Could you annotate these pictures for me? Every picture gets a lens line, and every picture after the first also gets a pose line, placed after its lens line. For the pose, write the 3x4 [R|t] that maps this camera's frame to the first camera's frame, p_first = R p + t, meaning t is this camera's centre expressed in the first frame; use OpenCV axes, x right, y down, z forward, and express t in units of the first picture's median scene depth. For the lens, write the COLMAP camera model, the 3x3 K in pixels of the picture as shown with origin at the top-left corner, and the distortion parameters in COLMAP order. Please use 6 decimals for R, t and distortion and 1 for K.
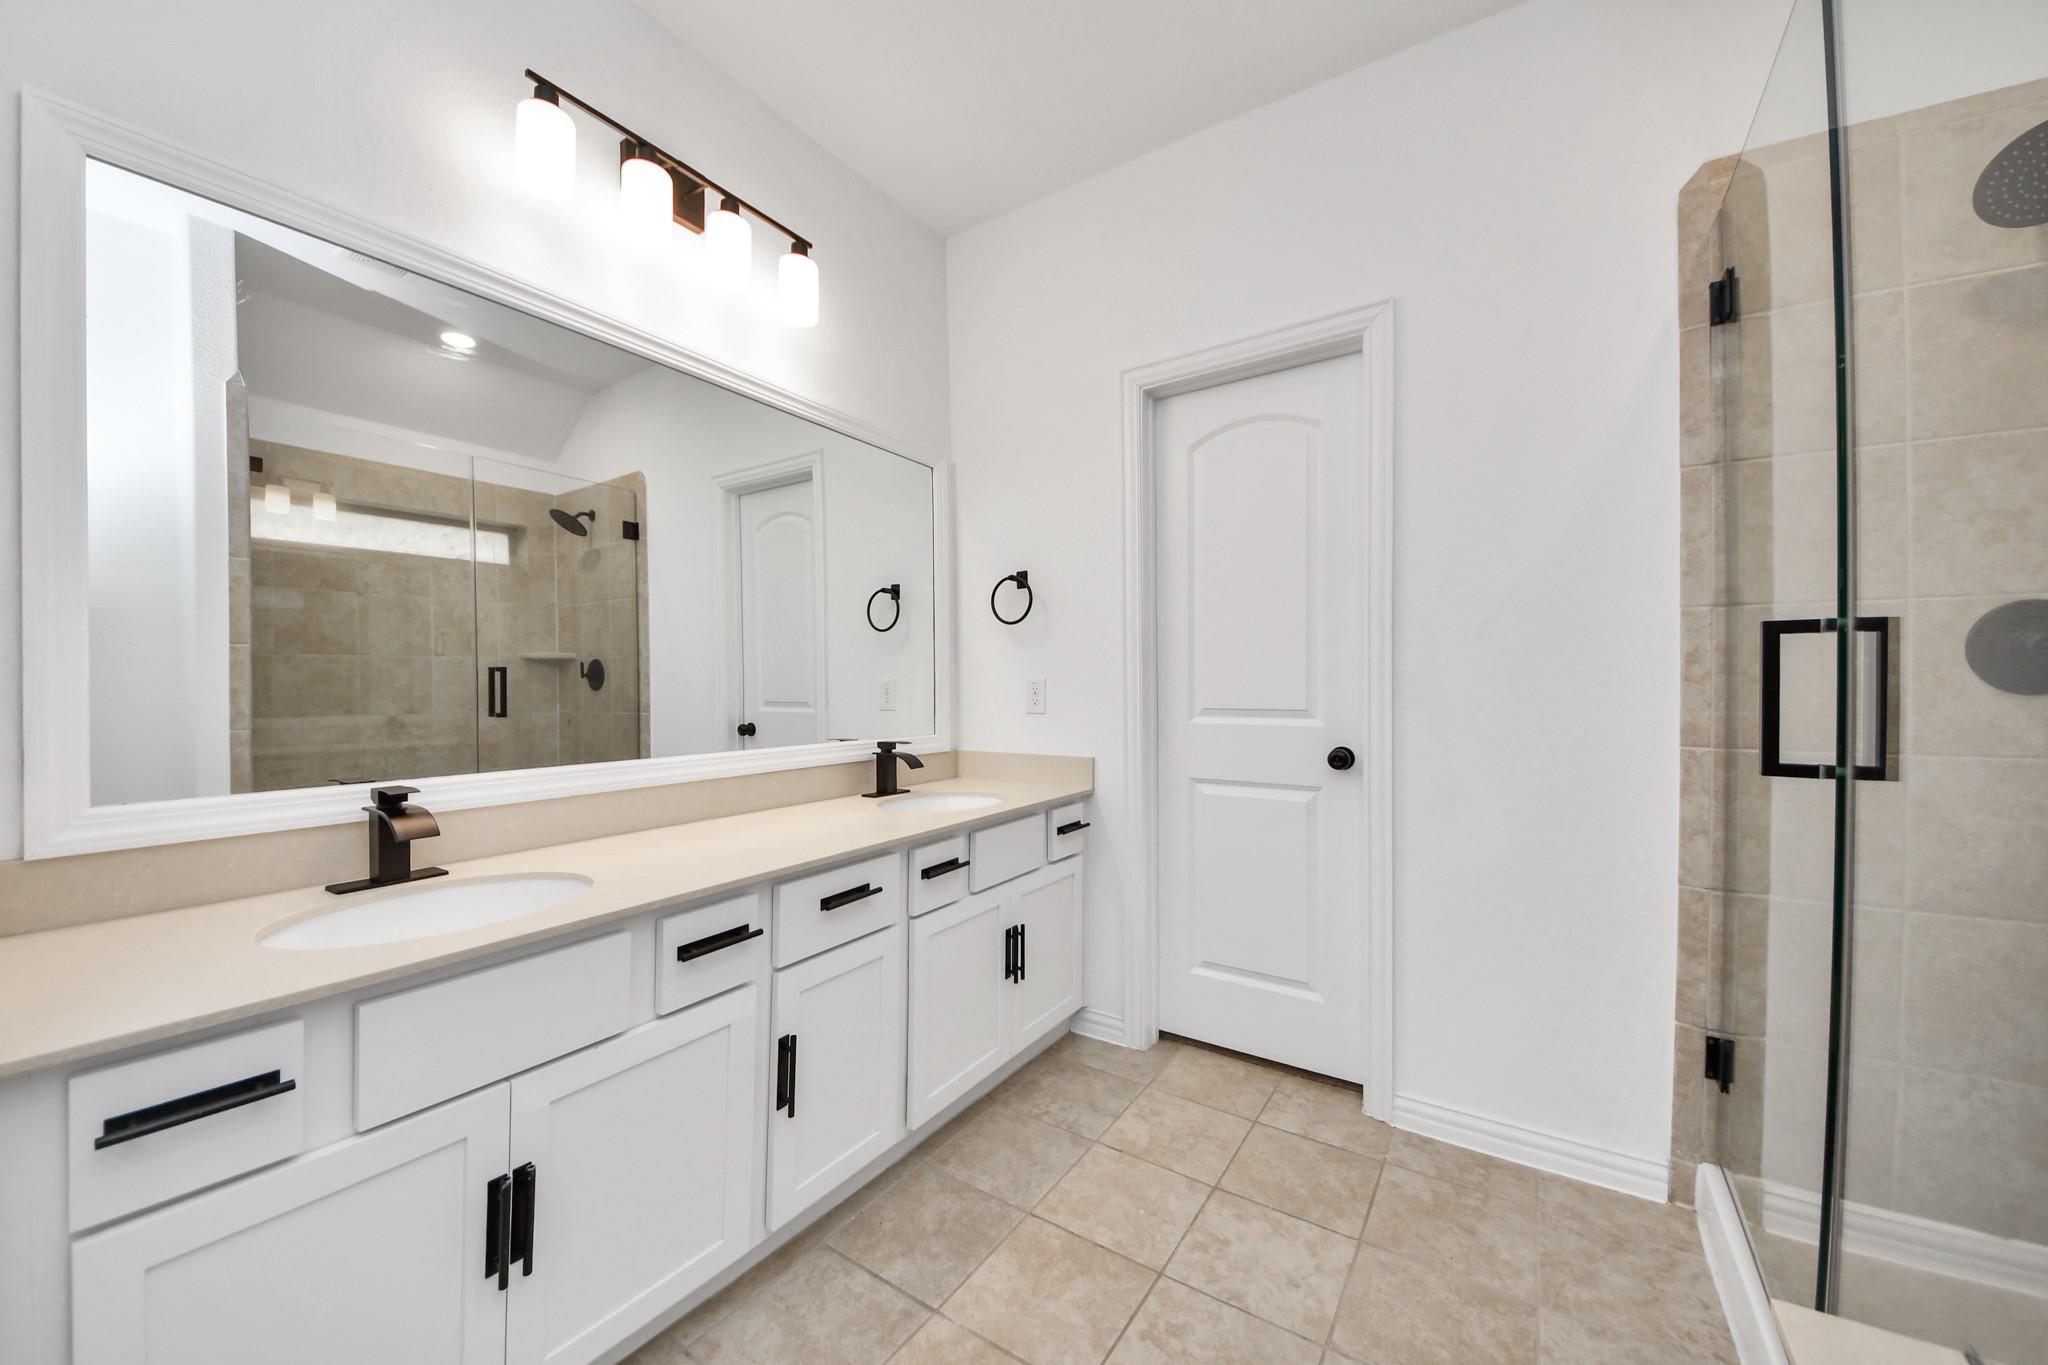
lens RADIAL K [[733.6, 0, 1016.7], [0, 733.6, 706.3], [0, 0, 1]] dist [-0.000190, -0.012434]
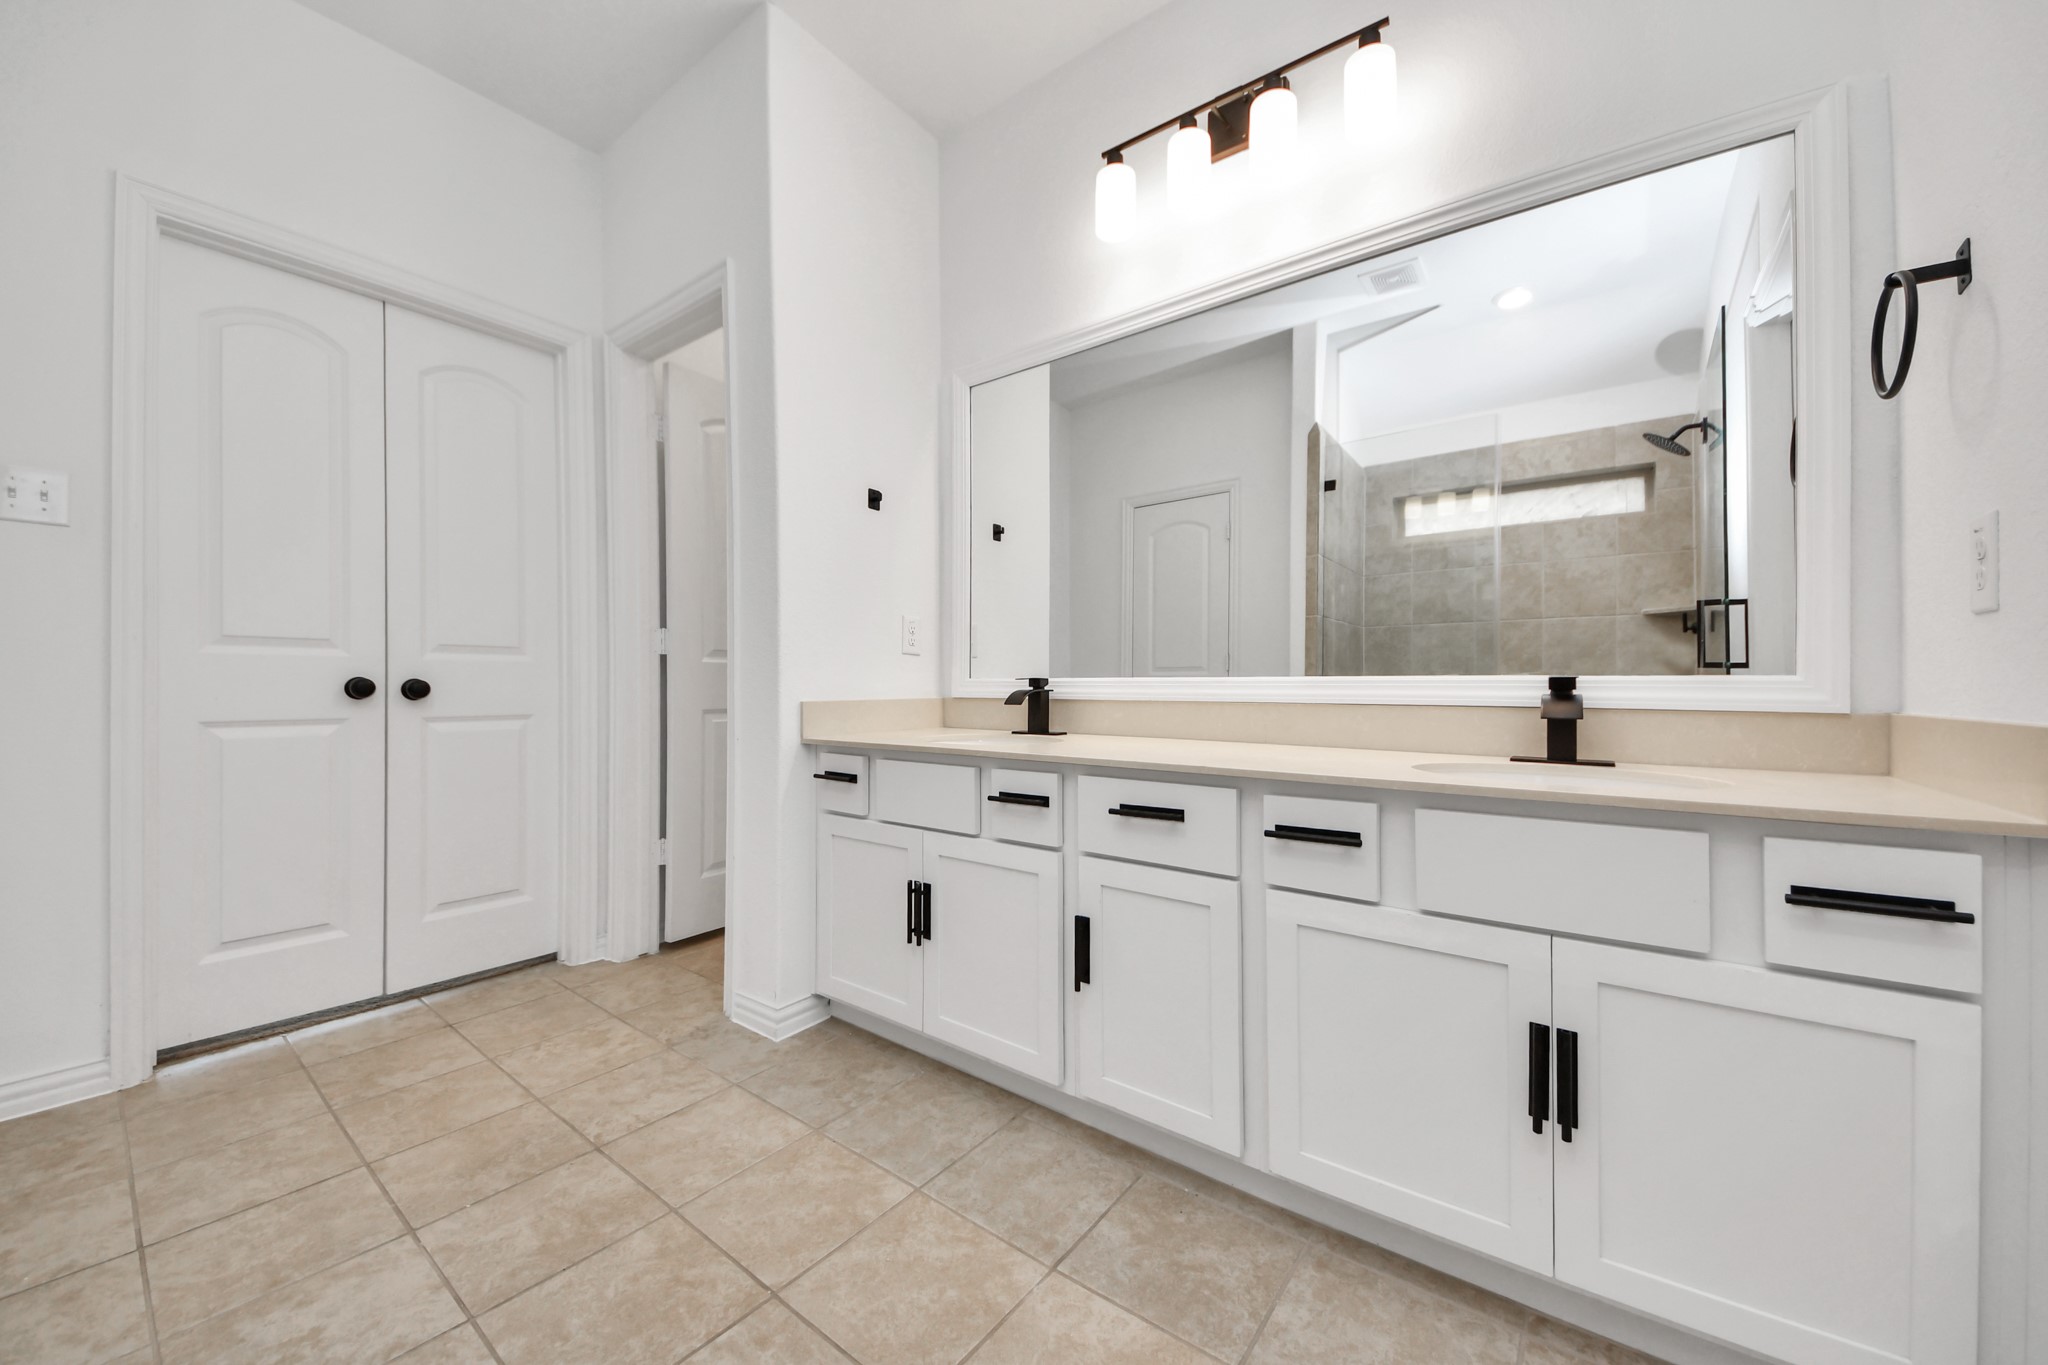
lens RADIAL K [[721.6, 0, 1024.2], [0, 721.6, 694.9], [0, 0, 1]] dist [0.037897, -0.023837]
pose [[-0.006480, 0.027107, -0.999612, 0.616902], [-0.028684, 0.999216, 0.027282, 0.082903], [0.999568, 0.028850, -0.005697, 0.763591]]
